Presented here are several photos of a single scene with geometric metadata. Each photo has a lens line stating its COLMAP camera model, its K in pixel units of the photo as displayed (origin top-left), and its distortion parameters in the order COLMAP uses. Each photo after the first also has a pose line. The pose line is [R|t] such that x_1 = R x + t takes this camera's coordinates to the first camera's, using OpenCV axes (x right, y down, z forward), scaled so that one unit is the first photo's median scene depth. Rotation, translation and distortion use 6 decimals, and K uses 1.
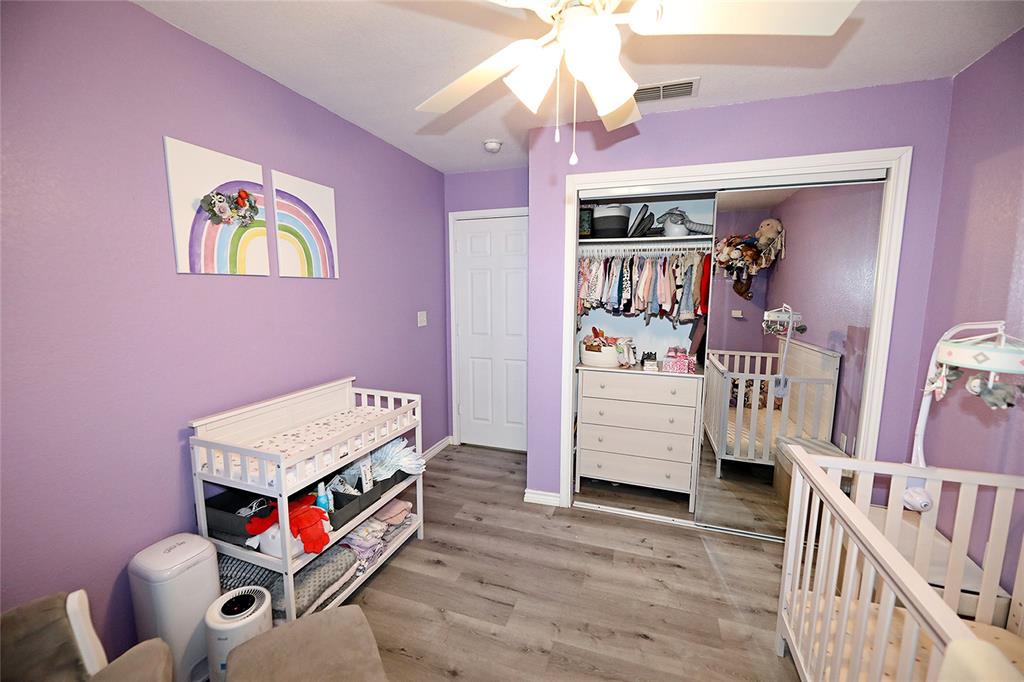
lens RADIAL K [[410.1, 0, 513.5], [0, 410.1, 342.4], [0, 0, 1]] dist [0.006597, -0.000450]
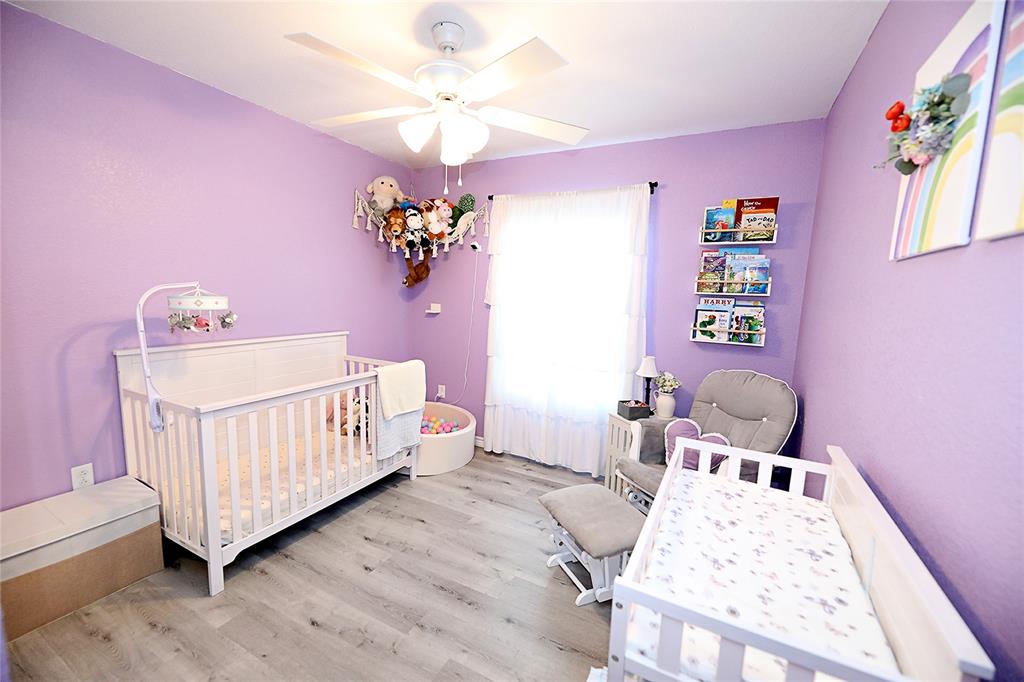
lens RADIAL K [[410.1, 0, 514.1], [0, 410.1, 342.1], [0, 0, 1]] dist [0.006597, -0.000450]
pose [[-0.988008, -0.064642, 0.140221, -0.238219], [-0.025742, 0.964395, 0.263208, -0.191377], [-0.152243, 0.256442, -0.954494, 1.673492]]
